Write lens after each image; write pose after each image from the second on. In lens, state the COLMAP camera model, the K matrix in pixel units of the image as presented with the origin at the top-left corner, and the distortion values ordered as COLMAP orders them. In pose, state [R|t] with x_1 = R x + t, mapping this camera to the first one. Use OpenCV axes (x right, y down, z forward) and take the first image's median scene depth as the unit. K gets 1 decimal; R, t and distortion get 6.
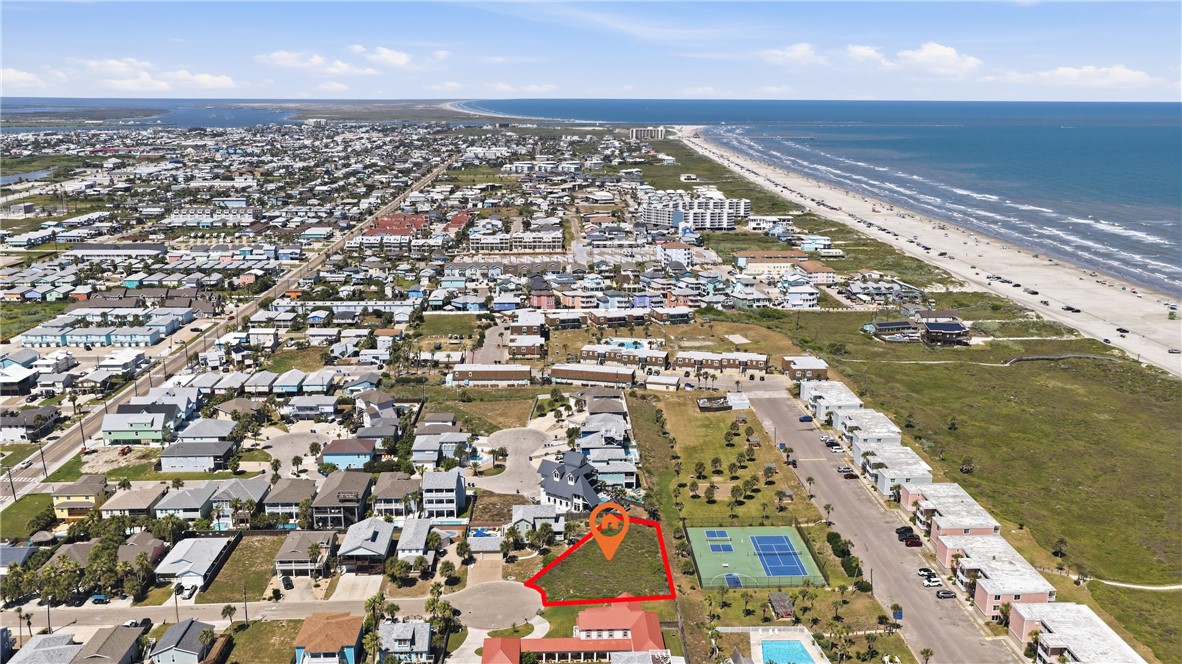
lens RADIAL K [[973.6, 0, 591.0], [0, 973.6, 332.0], [0, 0, 1]] dist [-0.000988, 0.006019]
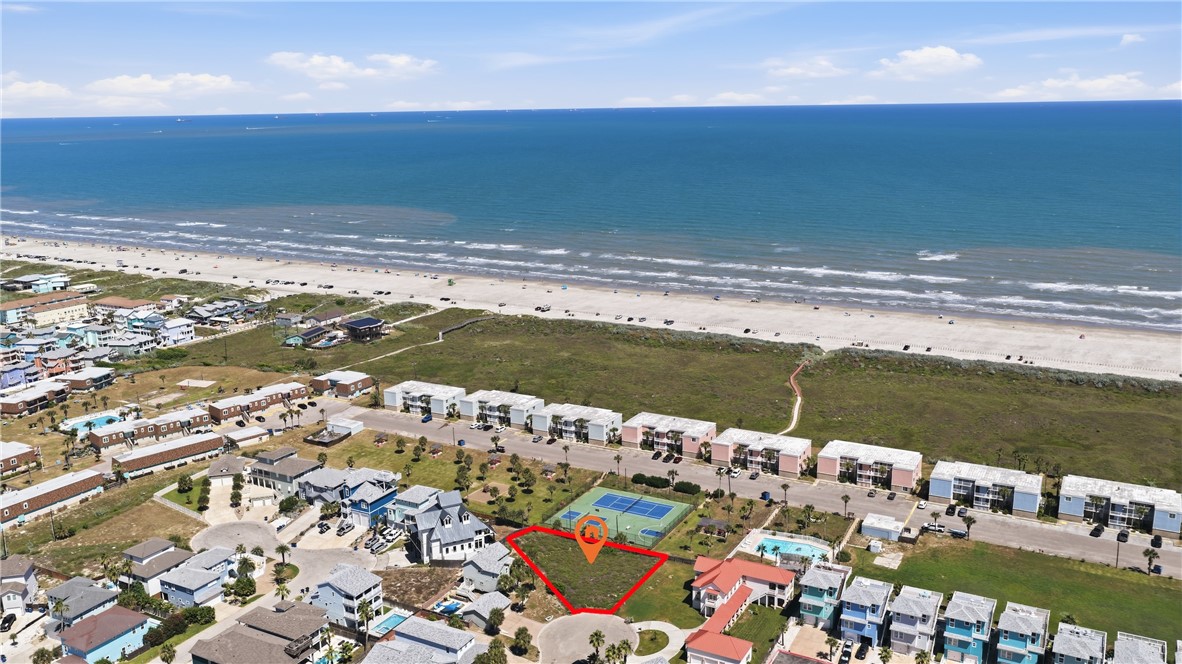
lens RADIAL K [[973.6, 0, 591.0], [0, 973.6, 332.0], [0, 0, 1]] dist [-0.000988, 0.006019]
pose [[0.521617, -0.208467, 0.827319, -0.471389], [0.221057, 0.969598, 0.104944, -0.062915], [-0.824044, 0.128144, 0.551842, 0.250855]]
